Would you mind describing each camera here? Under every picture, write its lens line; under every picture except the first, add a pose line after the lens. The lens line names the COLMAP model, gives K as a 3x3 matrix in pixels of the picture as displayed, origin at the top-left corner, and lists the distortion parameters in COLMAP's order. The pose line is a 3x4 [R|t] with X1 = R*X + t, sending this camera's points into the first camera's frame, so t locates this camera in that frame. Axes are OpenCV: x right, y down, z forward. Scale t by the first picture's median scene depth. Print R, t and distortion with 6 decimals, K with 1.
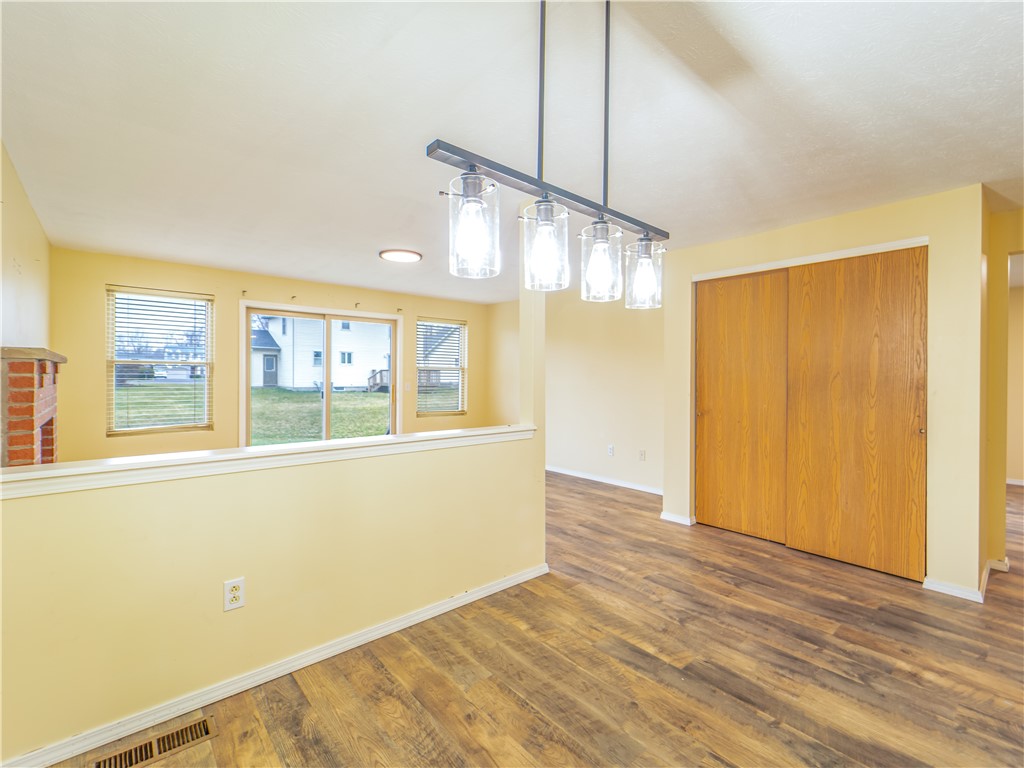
lens RADIAL K [[460.8, 0, 513.8], [0, 460.8, 377.8], [0, 0, 1]] dist [0.004048, -0.001527]
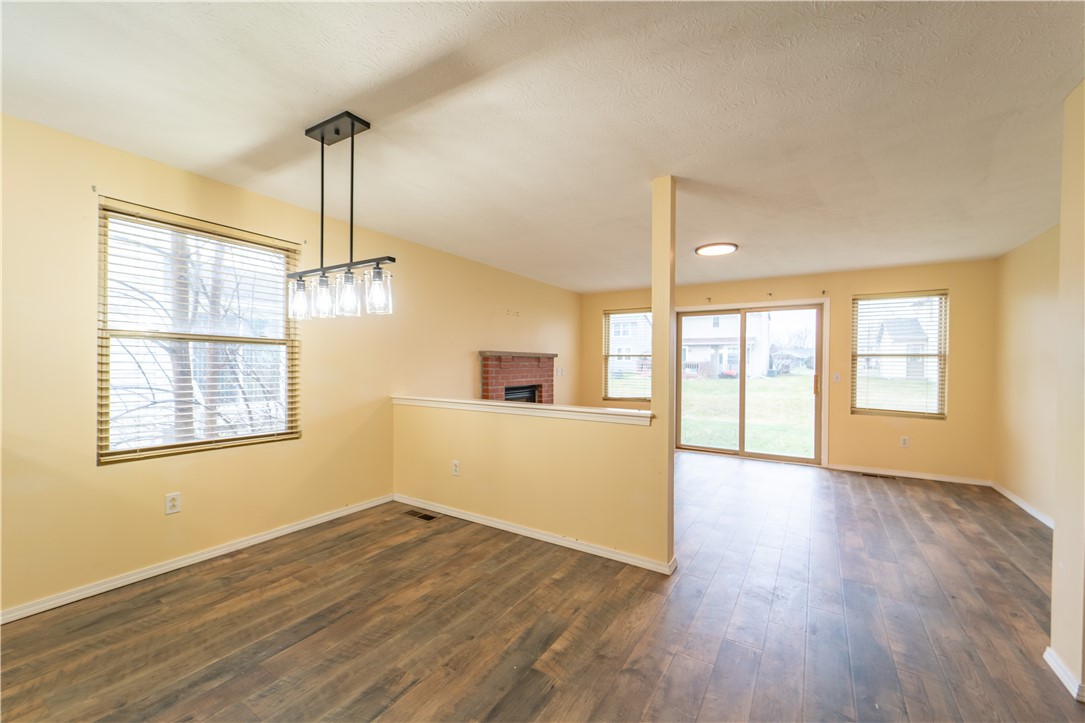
lens RADIAL K [[419.8, 0, 550.3], [0, 419.8, 367.8], [0, 0, 1]] dist [0.004065, -0.000254]
pose [[0.301550, 0.008162, -0.953415, 1.179969], [-0.009457, 0.999940, 0.005569, 0.005368], [0.953403, 0.007338, 0.301609, 0.755649]]
